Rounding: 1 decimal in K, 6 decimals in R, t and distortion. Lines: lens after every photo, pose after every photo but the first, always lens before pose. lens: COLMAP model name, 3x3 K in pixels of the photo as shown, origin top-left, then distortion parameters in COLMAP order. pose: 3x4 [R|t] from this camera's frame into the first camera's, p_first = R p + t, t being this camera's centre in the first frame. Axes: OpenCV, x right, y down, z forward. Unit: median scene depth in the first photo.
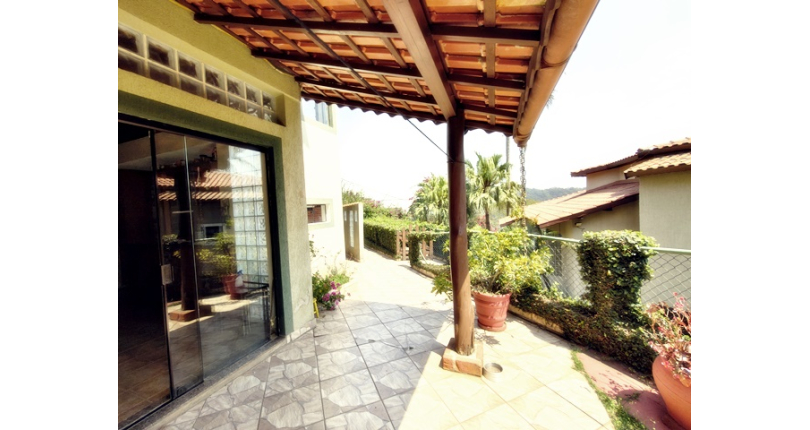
lens RADIAL K [[245.2, 0, 405.0], [0, 245.2, 215.0], [0, 0, 1]] dist [-0.000876, -0.000113]
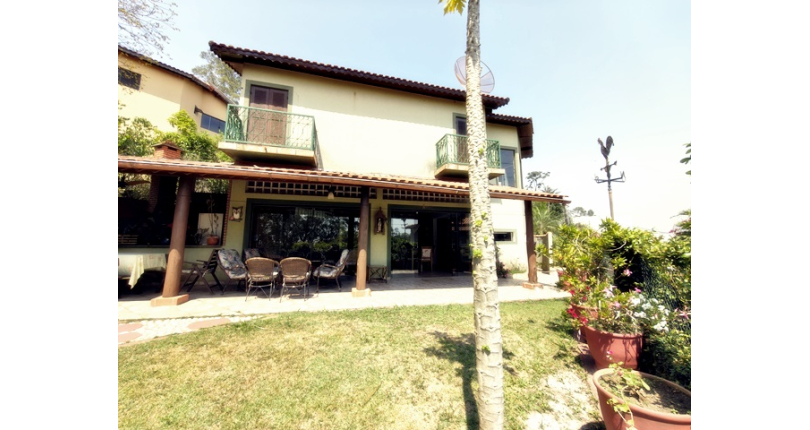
lens RADIAL K [[245.2, 0, 405.0], [0, 245.2, 215.0], [0, 0, 1]] dist [-0.000876, -0.000113]
pose [[0.589069, -0.064332, -0.805518, 1.206368], [-0.049905, 0.992027, -0.115722, 0.142083], [0.806541, 0.108367, 0.581162, -1.322529]]
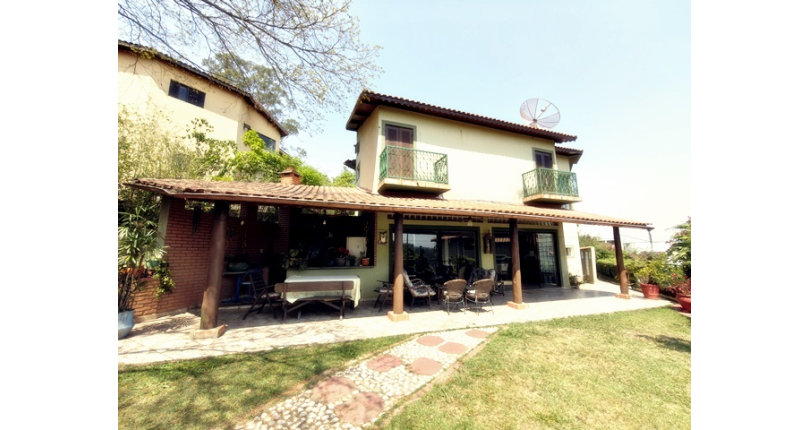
lens RADIAL K [[245.2, 0, 405.0], [0, 245.2, 215.0], [0, 0, 1]] dist [-0.000876, -0.000113]
pose [[0.647445, -0.081696, -0.757721, 0.679568], [-0.044866, 0.988428, -0.144907, 0.081449], [0.760791, 0.127816, 0.636287, -2.593948]]
